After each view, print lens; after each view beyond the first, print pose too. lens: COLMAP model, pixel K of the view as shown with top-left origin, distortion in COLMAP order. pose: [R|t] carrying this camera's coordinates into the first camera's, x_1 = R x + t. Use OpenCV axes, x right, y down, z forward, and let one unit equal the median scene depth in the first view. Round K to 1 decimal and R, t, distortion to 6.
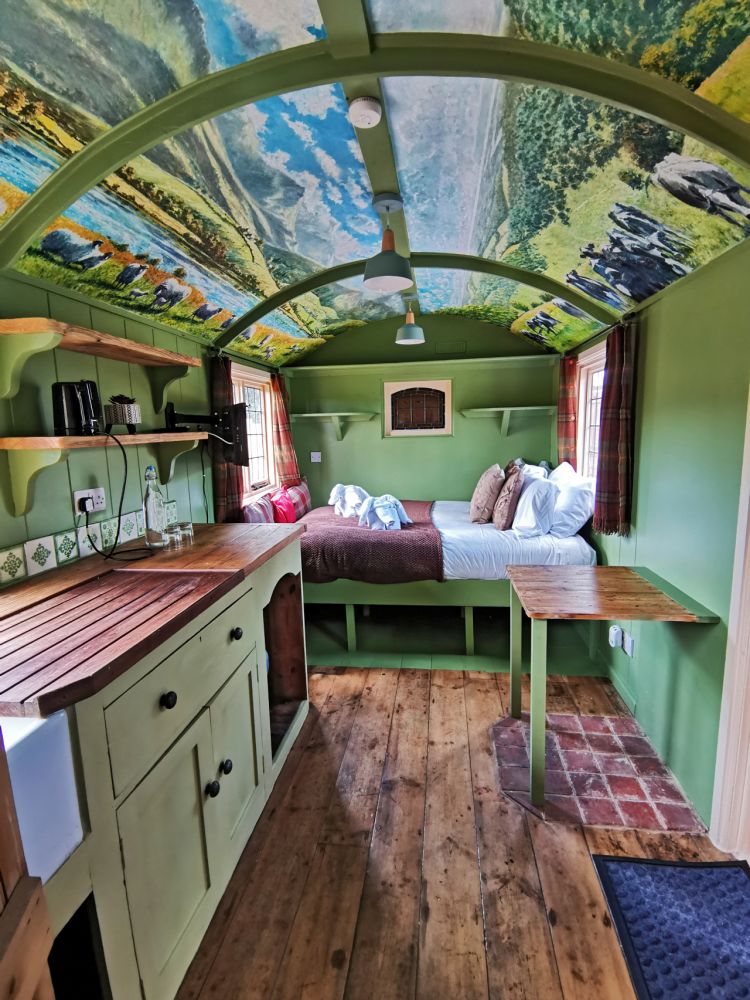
lens RADIAL K [[485.0, 0, 380.4], [0, 485.0, 504.6], [0, 0, 1]] dist [-0.013114, 0.001989]
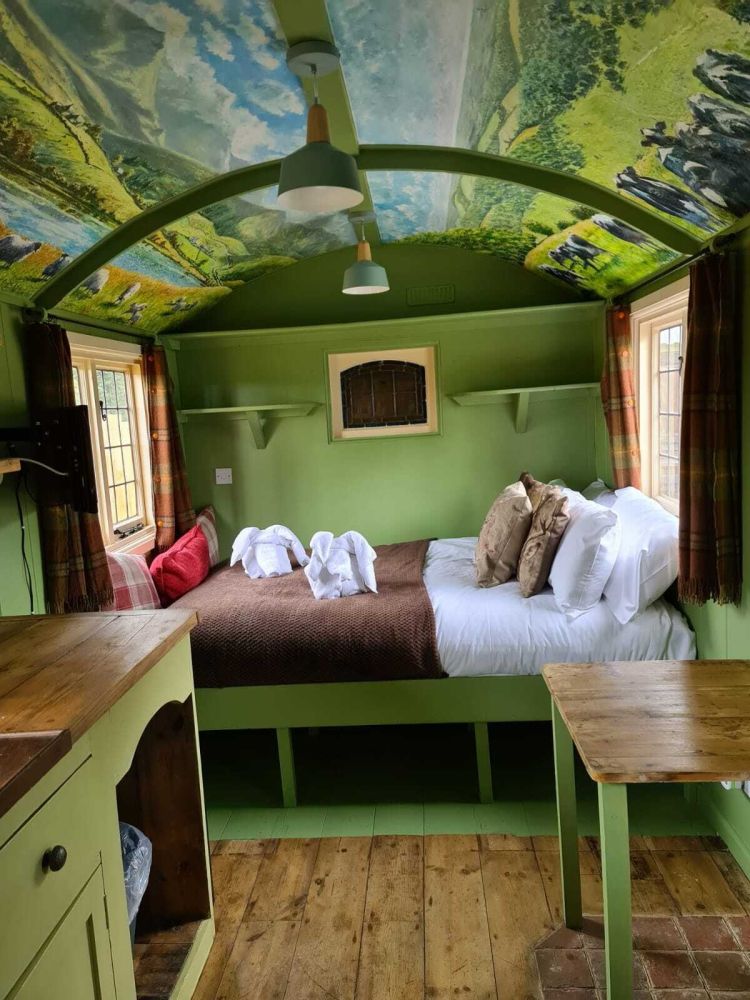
lens RADIAL K [[728.8, 0, 371.0], [0, 728.8, 502.2], [0, 0, 1]] dist [0.054039, -0.062902]
pose [[0.997864, -0.042133, 0.049919, 0.014491], [0.043729, 0.998552, -0.031317, -0.051188], [-0.048527, 0.033433, 0.998262, 0.106895]]
